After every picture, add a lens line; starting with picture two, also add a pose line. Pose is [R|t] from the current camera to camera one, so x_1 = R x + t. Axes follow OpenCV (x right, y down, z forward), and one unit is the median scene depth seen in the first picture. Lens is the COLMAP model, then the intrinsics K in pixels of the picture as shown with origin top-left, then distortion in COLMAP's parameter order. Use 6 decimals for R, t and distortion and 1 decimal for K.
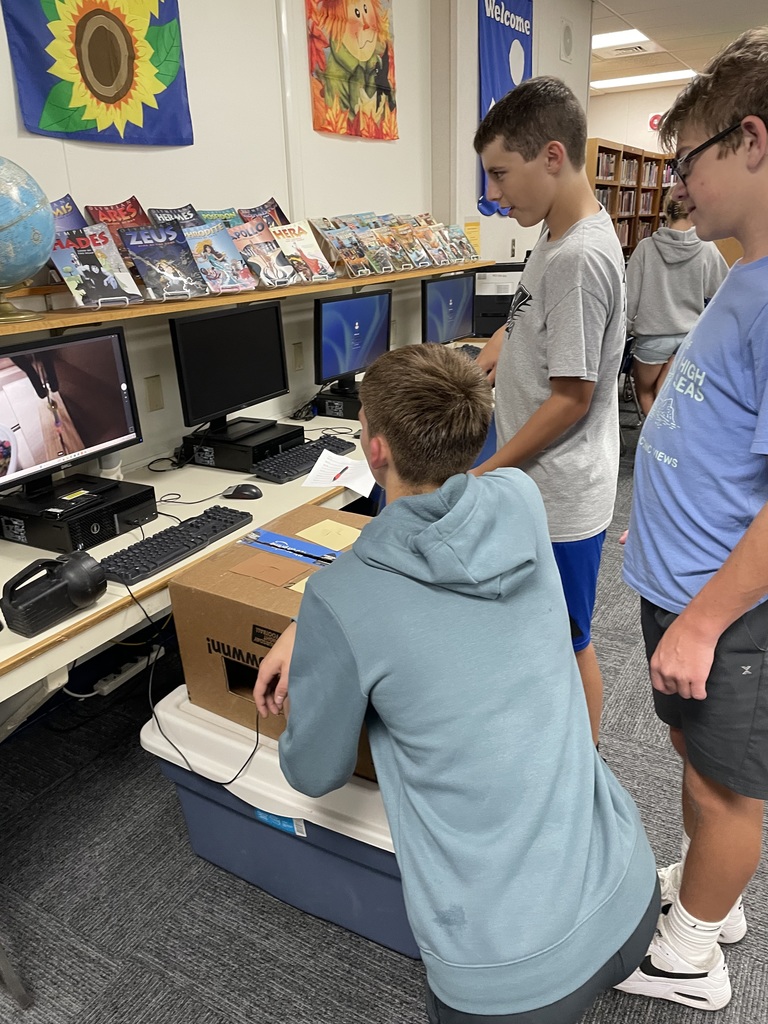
lens RADIAL K [[761.2, 0, 384.4], [0, 761.2, 512.2], [0, 0, 1]] dist [-0.006184, -0.001104]
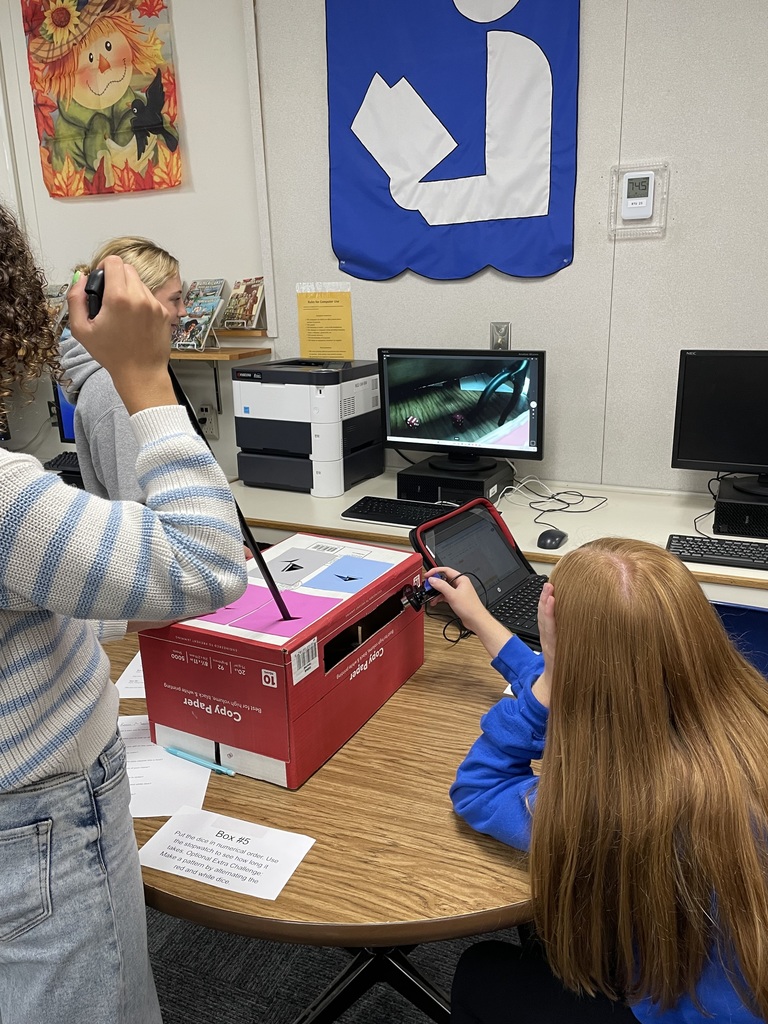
lens RADIAL K [[809.8, 0, 384.2], [0, 809.8, 511.9], [0, 0, 1]] dist [0.001328, -0.000155]
pose [[0.136465, 0.310817, -0.940622, 1.029842], [-0.329600, 0.909655, 0.252766, -0.514491], [0.934206, 0.275536, 0.226582, 1.217637]]
